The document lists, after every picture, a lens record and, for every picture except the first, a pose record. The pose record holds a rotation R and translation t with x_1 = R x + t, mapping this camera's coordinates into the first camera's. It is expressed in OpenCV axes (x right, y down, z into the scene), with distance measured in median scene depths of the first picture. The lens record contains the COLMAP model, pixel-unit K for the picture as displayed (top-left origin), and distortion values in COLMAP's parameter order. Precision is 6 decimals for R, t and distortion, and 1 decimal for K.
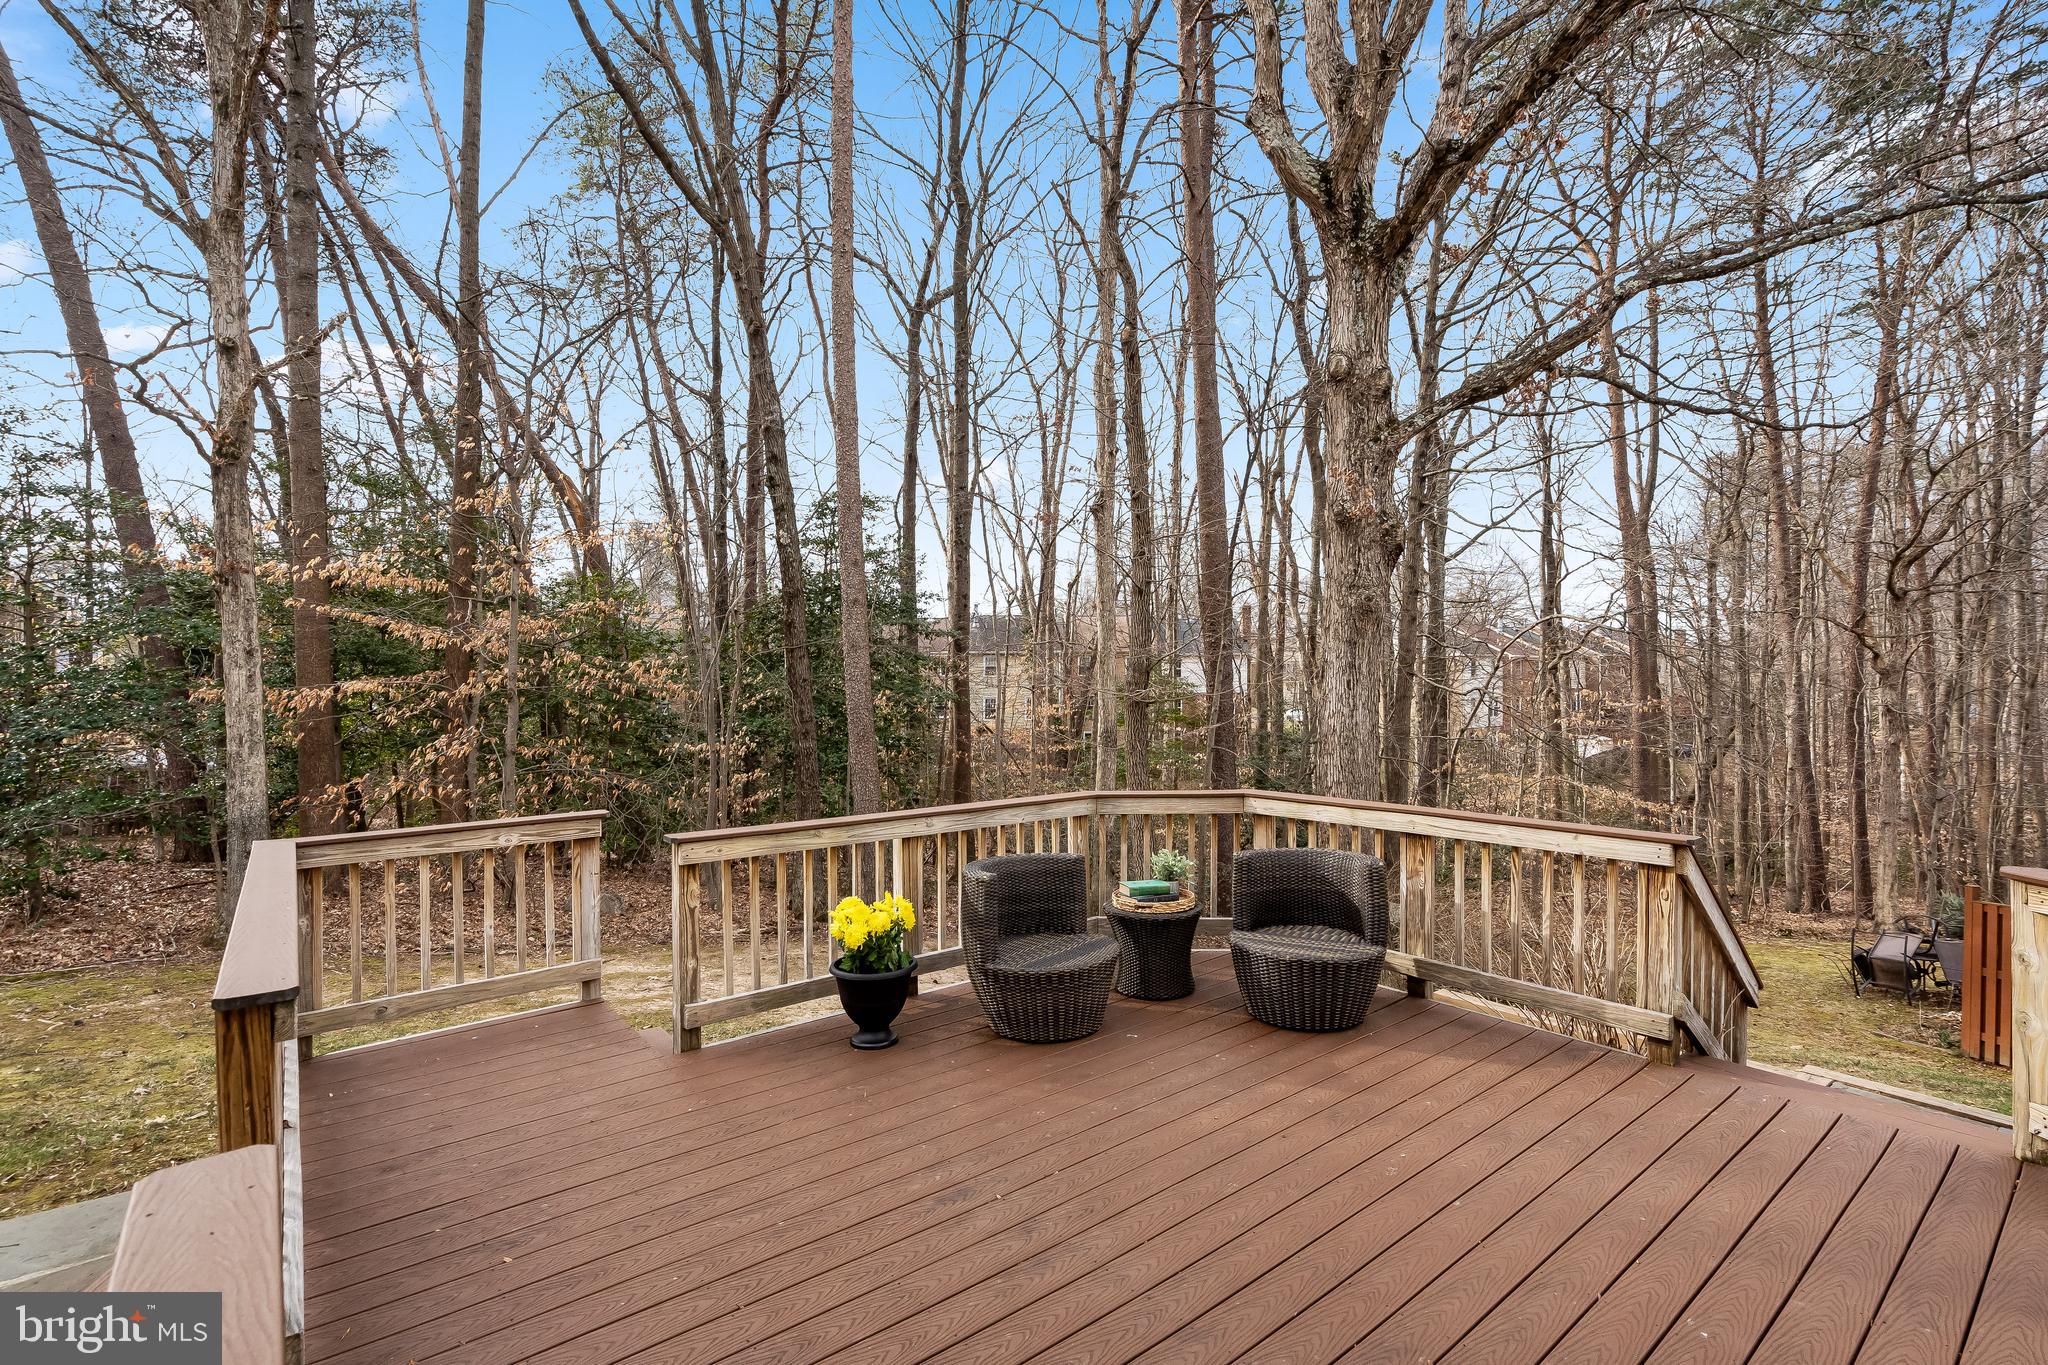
lens RADIAL K [[925.2, 0, 1050.4], [0, 925.2, 704.4], [0, 0, 1]] dist [-0.001857, -0.000960]
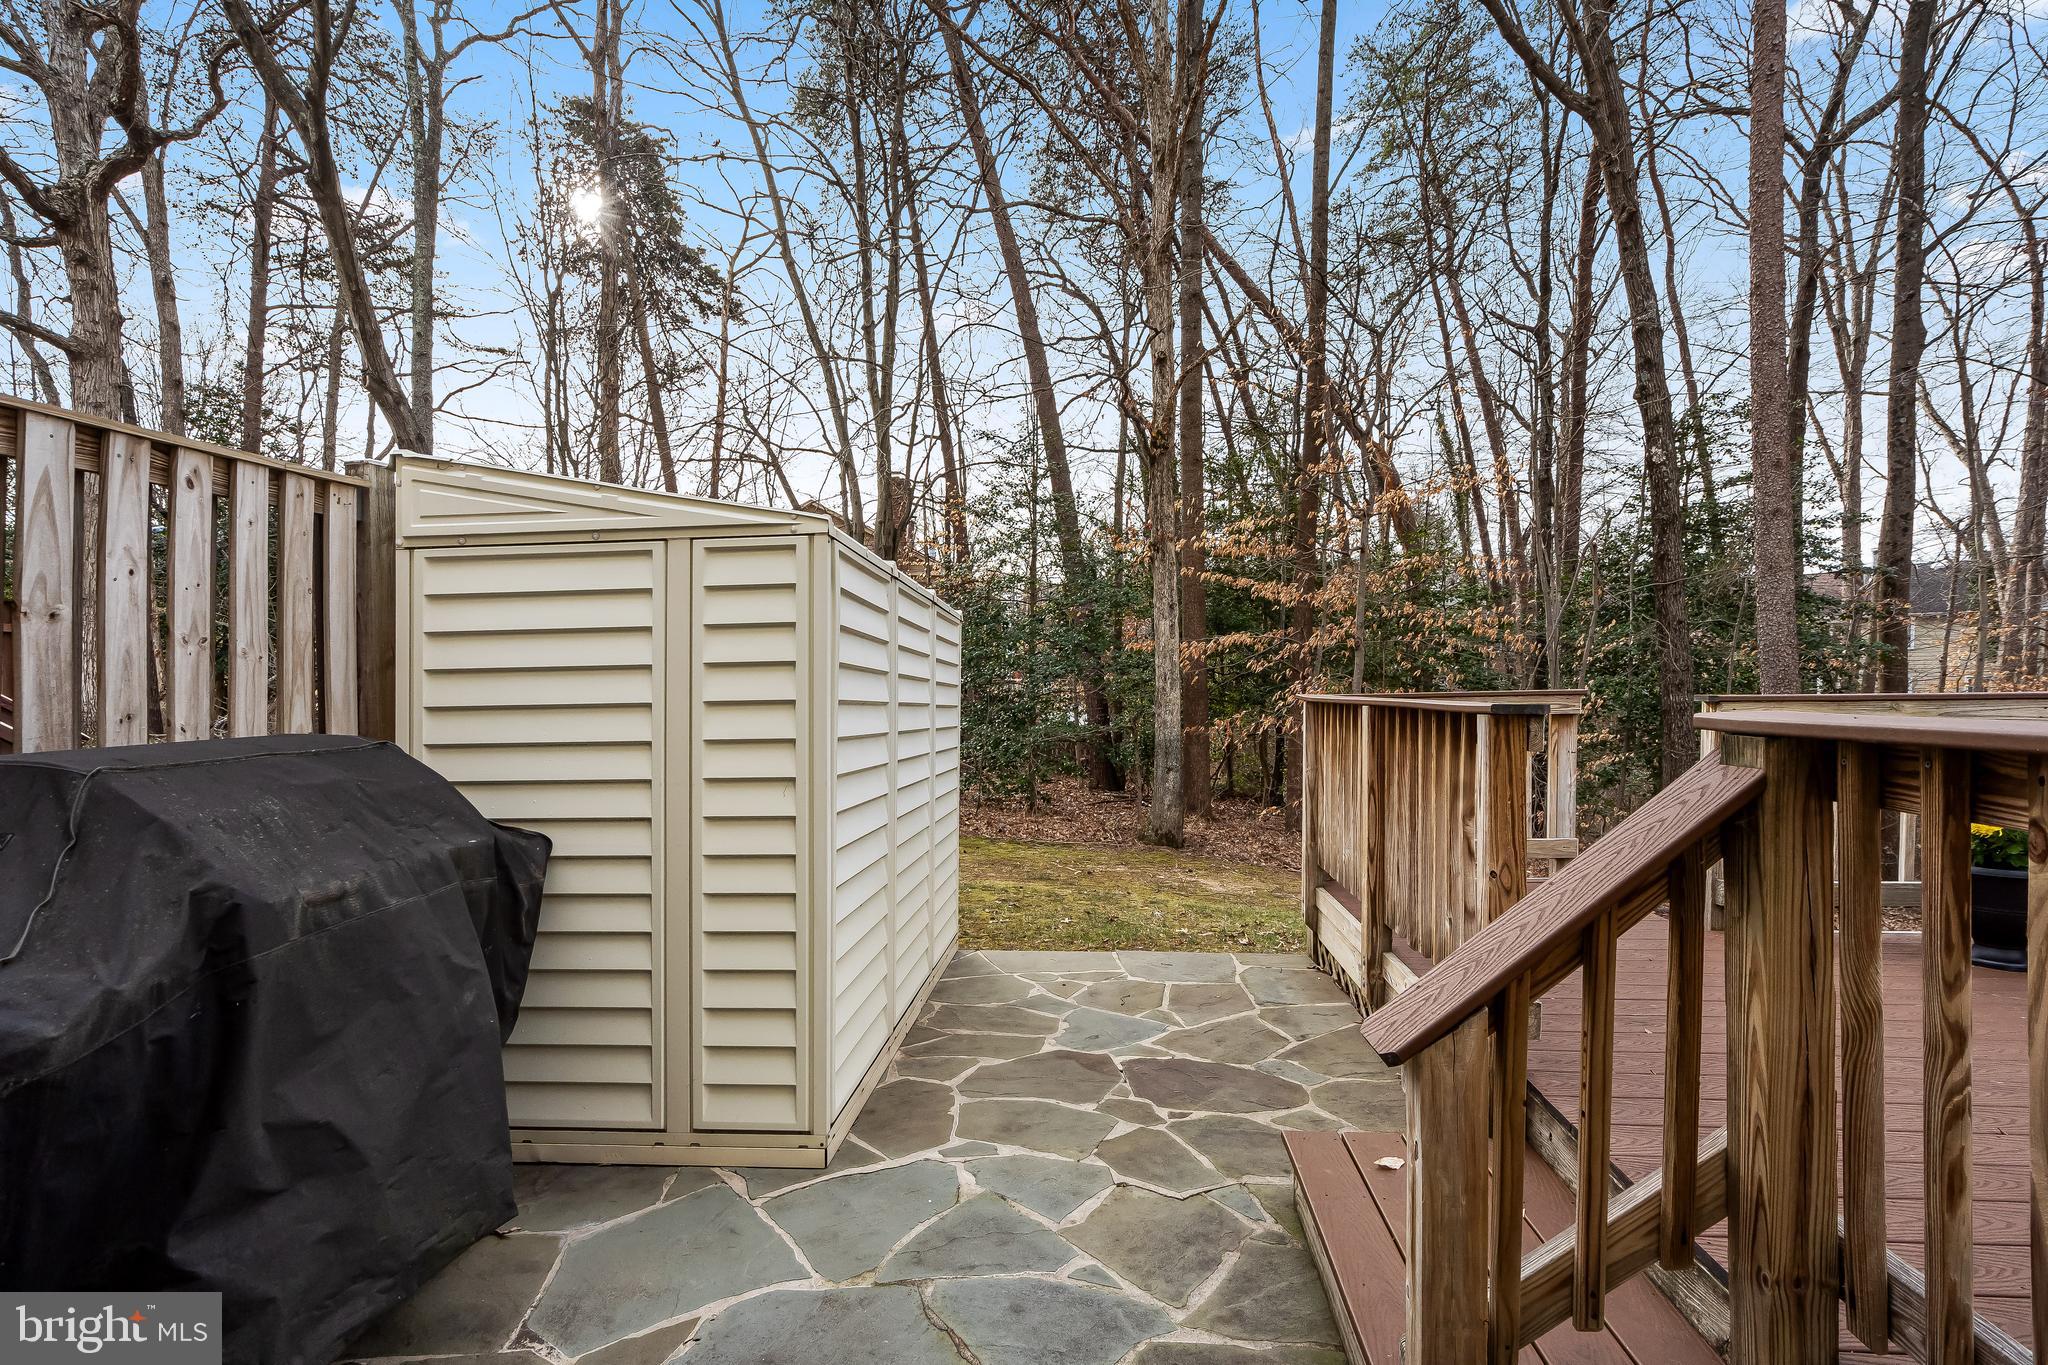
lens RADIAL K [[981.6, 0, 1038.0], [0, 981.6, 721.9], [0, 0, 1]] dist [-0.006511, 0.003119]
pose [[0.717812, 0.031323, -0.695532, -0.081257], [-0.012012, 0.999396, 0.032610, 0.056600], [0.696133, -0.015053, 0.717755, -0.062493]]
